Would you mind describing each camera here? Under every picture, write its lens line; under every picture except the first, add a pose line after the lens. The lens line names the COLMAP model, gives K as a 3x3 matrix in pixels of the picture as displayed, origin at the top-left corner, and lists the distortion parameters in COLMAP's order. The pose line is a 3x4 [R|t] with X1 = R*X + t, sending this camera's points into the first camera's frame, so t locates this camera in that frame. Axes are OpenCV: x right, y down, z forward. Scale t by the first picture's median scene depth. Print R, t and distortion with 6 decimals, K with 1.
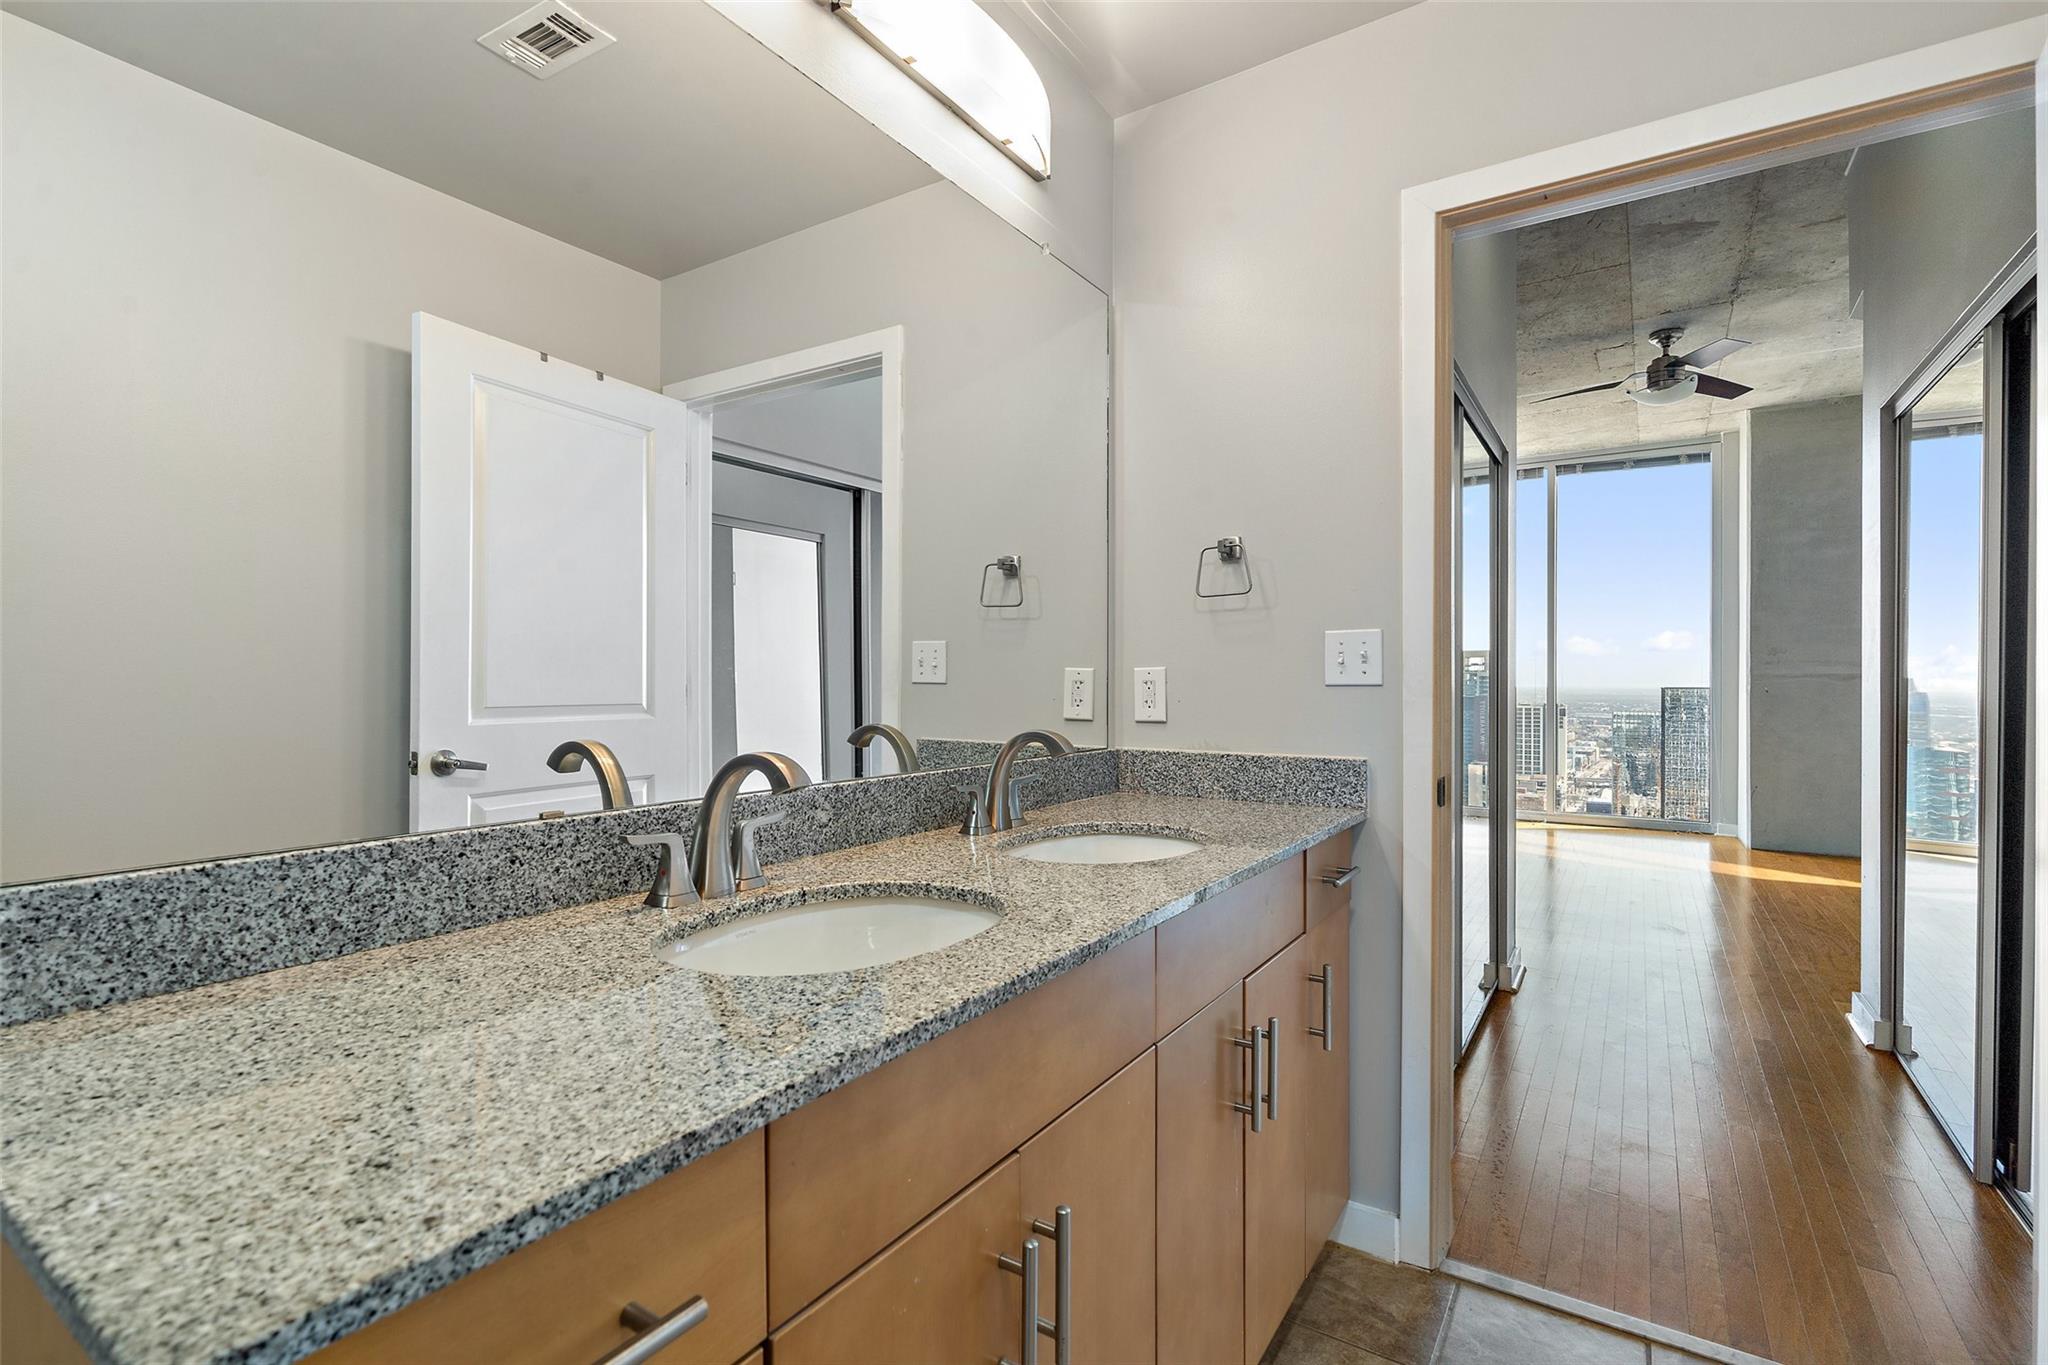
lens RADIAL K [[937.1, 0, 1027.8], [0, 937.1, 680.5], [0, 0, 1]] dist [-0.009755, -0.000017]
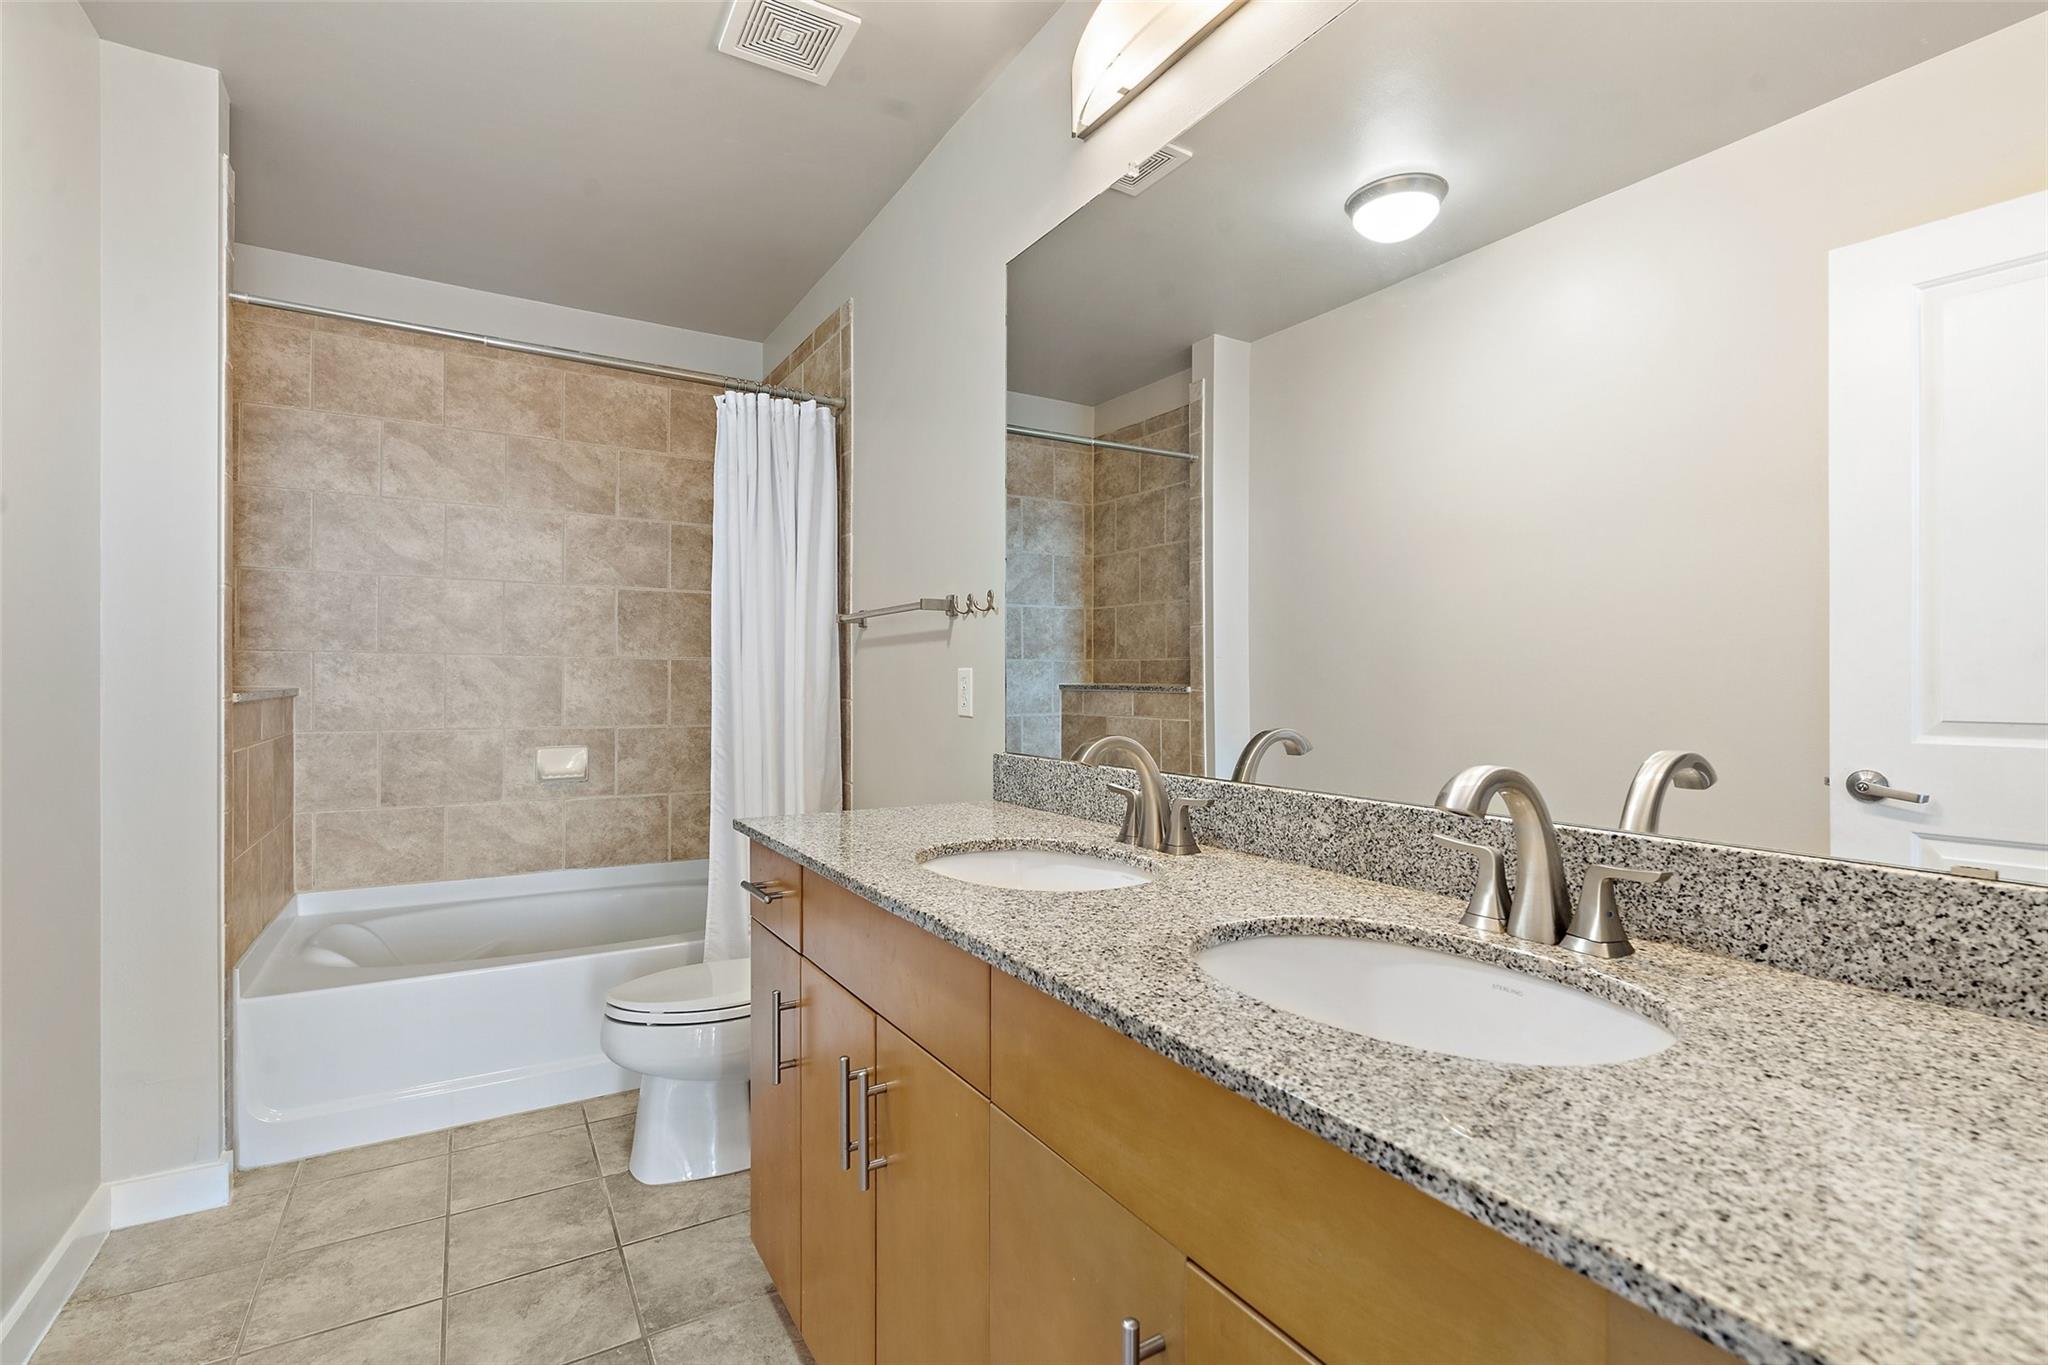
lens RADIAL K [[937.1, 0, 1023.4], [0, 937.1, 684.0], [0, 0, 1]] dist [-0.009755, -0.000017]
pose [[-0.430277, -0.007045, -0.902670, 0.714403], [-0.008708, 0.999955, -0.003653, 0.011655], [0.902655, 0.006289, -0.430319, 1.122916]]
